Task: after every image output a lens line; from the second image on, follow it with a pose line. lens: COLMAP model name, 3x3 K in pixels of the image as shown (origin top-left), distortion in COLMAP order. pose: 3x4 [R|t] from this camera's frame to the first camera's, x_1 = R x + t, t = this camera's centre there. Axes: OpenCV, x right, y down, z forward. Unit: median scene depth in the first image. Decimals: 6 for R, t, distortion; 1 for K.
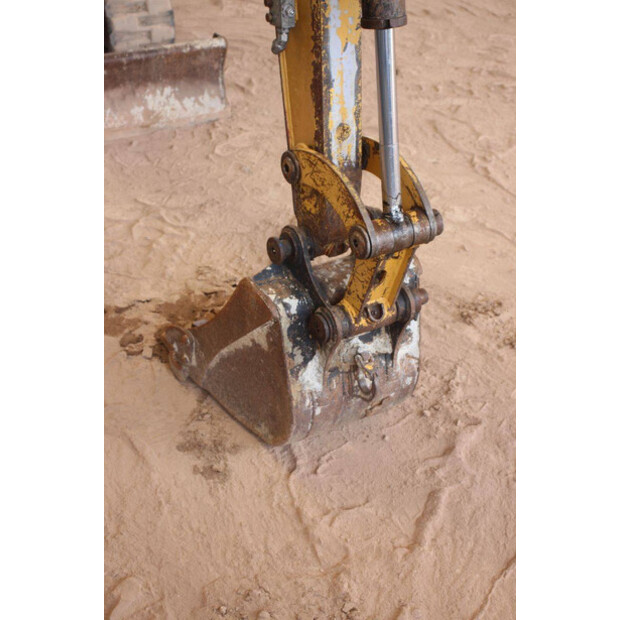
lens RADIAL K [[1106.7, 0, 308.9], [0, 1106.7, 312.3], [0, 0, 1]] dist [0.190276, 0.000000]
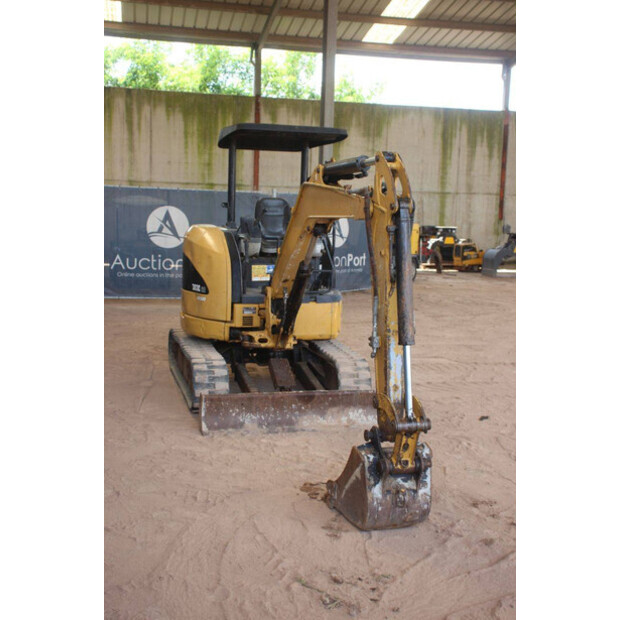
lens RADIAL K [[823.9, 0, 306.3], [0, 823.9, 312.7], [0, 0, 1]] dist [0.045460, 0.000000]
pose [[0.960599, 0.029974, -0.276316, 0.322081], [-0.140921, 0.909429, -0.391254, 0.410108], [0.239562, 0.414777, 0.877821, -0.705483]]
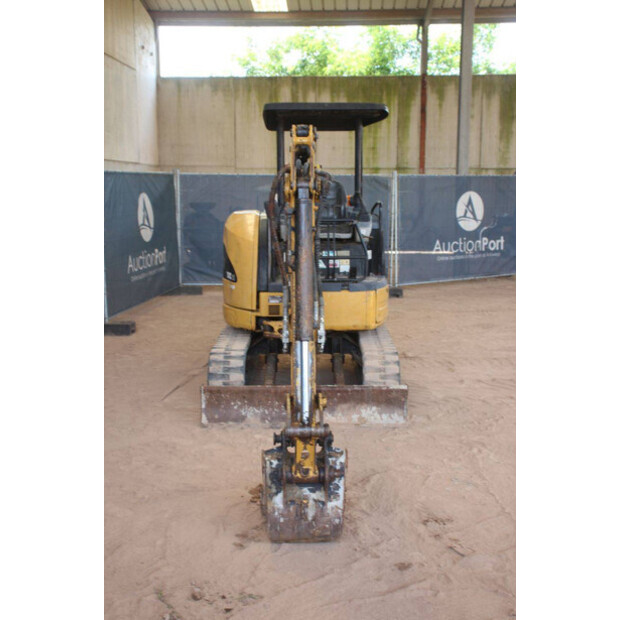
lens RADIAL K [[823.9, 0, 304.4], [0, 823.9, 315.1], [0, 0, 1]] dist [0.045460, 0.000000]
pose [[0.853370, 0.043961, -0.519448, 0.834509], [-0.242506, 0.915534, -0.320918, 0.224167], [0.461465, 0.399831, 0.791950, -0.365584]]
